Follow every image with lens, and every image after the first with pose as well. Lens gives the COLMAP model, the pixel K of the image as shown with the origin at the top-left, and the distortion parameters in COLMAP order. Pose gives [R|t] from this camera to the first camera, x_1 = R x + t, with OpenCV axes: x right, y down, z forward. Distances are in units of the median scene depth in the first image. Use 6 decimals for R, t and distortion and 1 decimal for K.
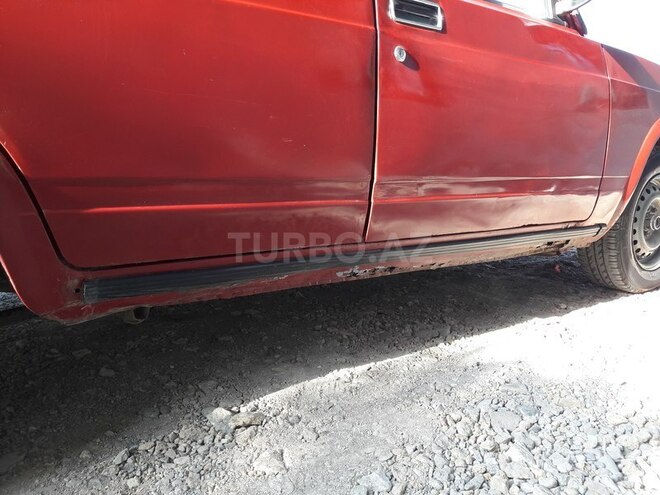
lens RADIAL K [[544.0, 0, 356.0], [0, 544.0, 247.5], [0, 0, 1]] dist [-0.002797, -0.002083]
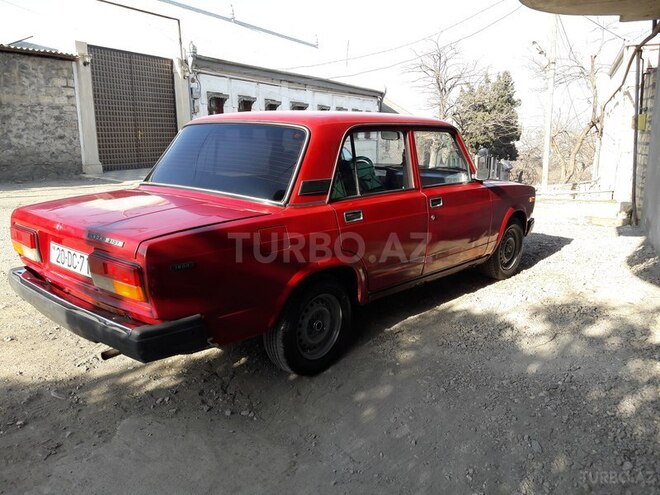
lens RADIAL K [[546.7, 0, 330.0], [0, 546.7, 247.5], [0, 0, 1]] dist [0.009461, -0.001562]
pose [[0.984070, -0.042072, 0.172734, -0.729983], [0.032494, 0.997793, 0.057910, -0.257873], [-0.174789, -0.051374, 0.983265, -1.403679]]
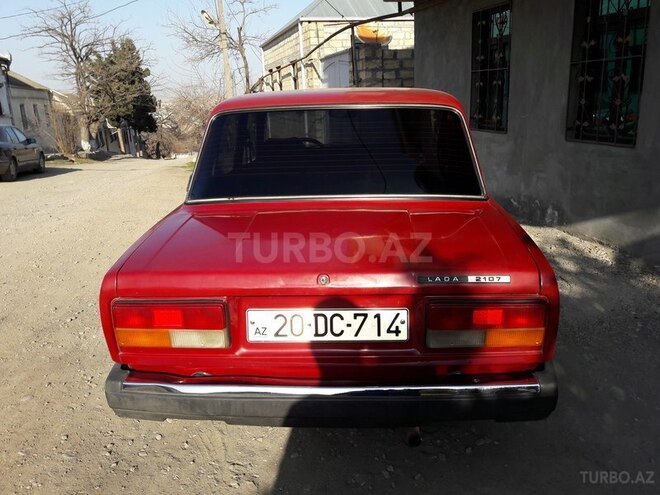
lens RADIAL K [[538.4, 0, 328.7], [0, 538.4, 262.8], [0, 0, 1]] dist [0.002997, -0.040986]
pose [[0.639102, -0.245797, 0.728789, -1.942511], [0.143906, 0.969040, 0.200630, -0.474227], [-0.755540, -0.023346, 0.654687, -0.308588]]
